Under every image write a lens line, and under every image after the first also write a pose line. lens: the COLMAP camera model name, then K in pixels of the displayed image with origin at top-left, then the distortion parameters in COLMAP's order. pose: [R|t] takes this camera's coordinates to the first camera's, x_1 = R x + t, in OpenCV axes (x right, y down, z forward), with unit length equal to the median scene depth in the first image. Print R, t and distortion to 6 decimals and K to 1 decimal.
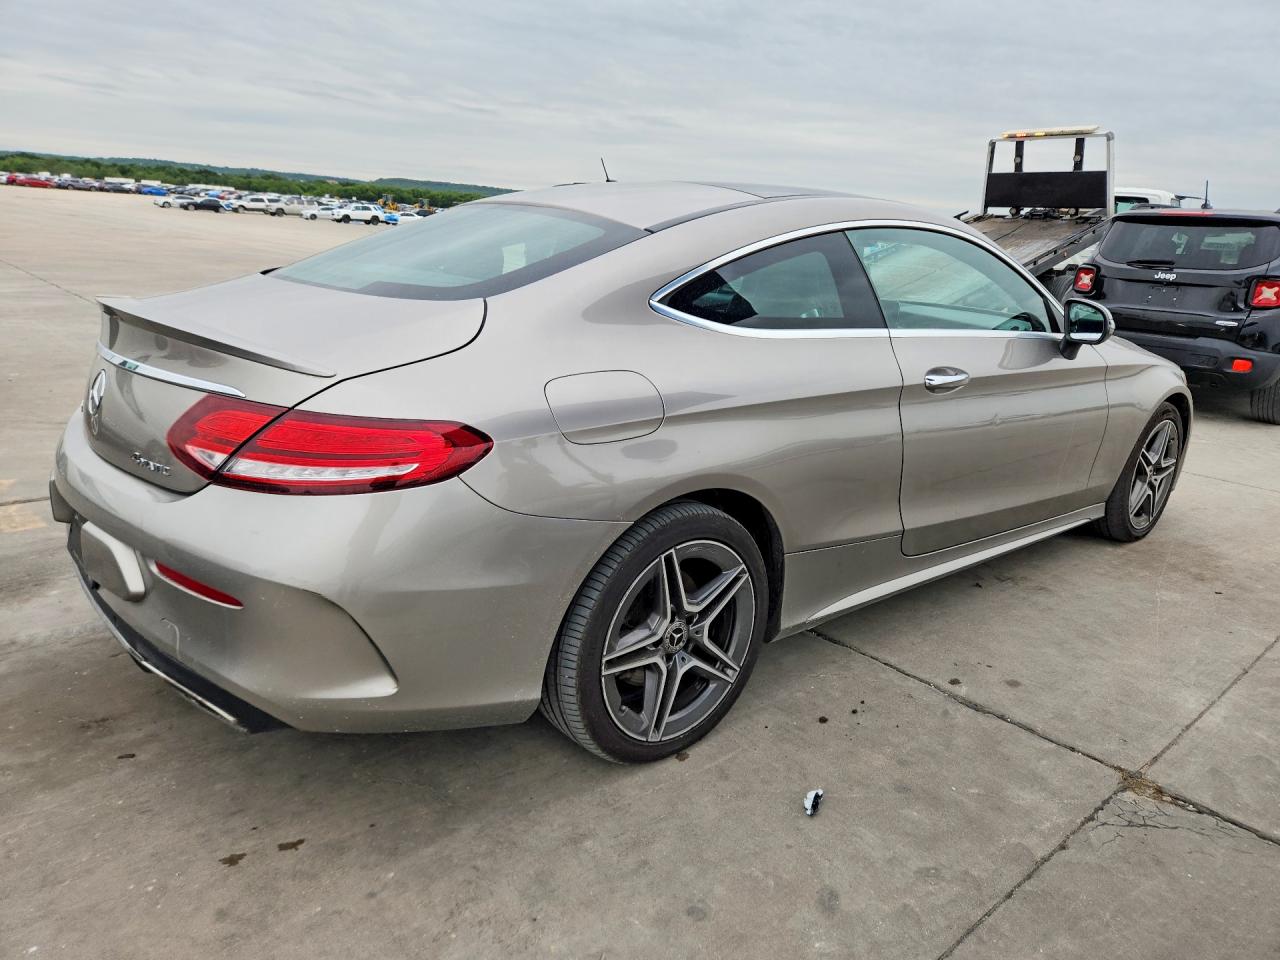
lens RADIAL K [[833.0, 0, 640.0], [0, 833.0, 480.0], [0, 0, 1]] dist [0.018480, 0.000380]
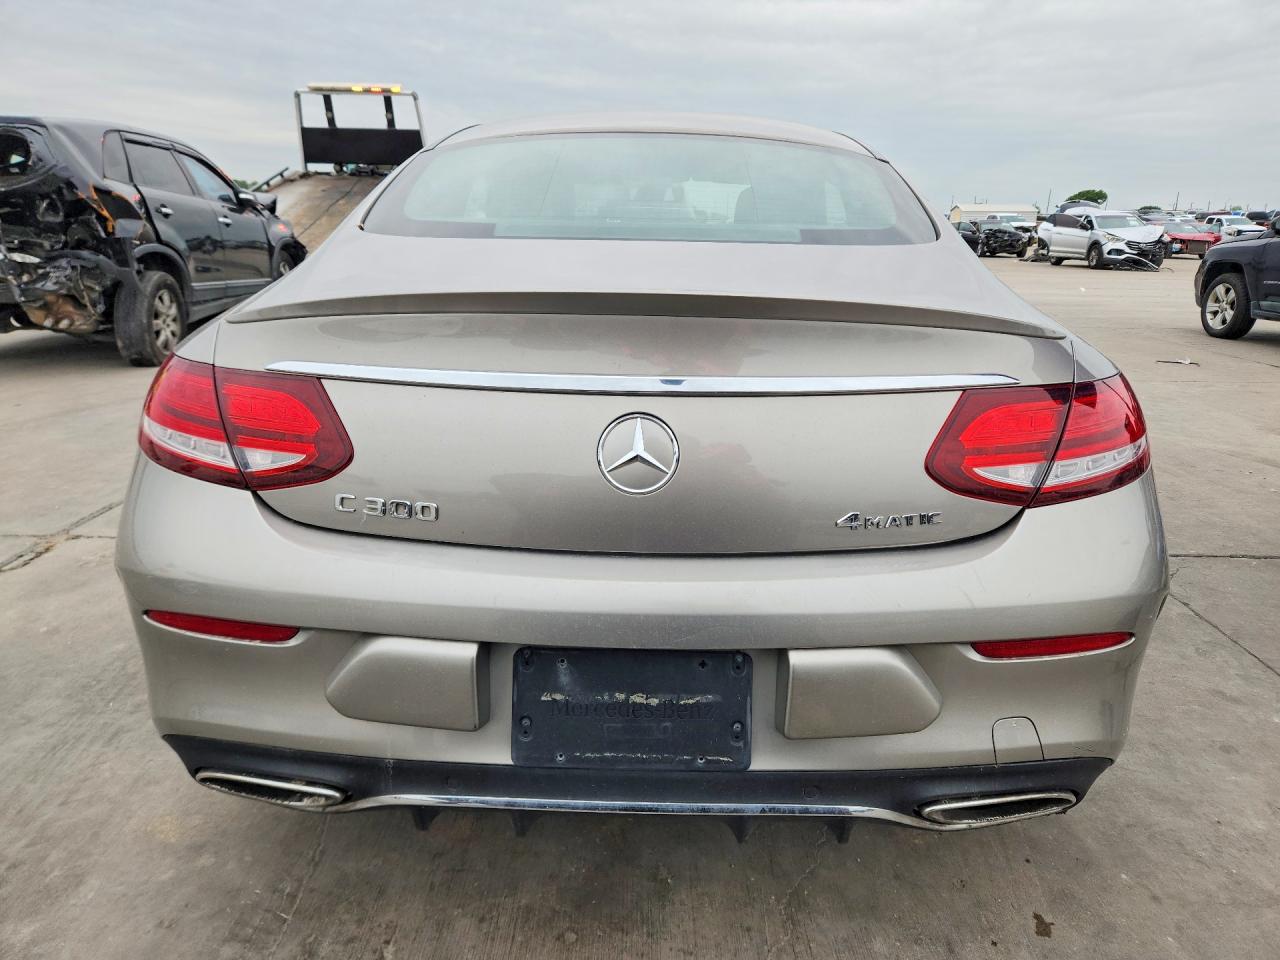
lens RADIAL K [[842.0, 0, 640.0], [0, 842.0, 480.0], [0, 0, 1]] dist [0.084904, -0.064546]
pose [[0.677427, -0.257614, 0.689005, -1.007298], [0.232894, 0.963597, 0.131302, -0.158041], [-0.697749, 0.071517, 0.712764, 0.568663]]
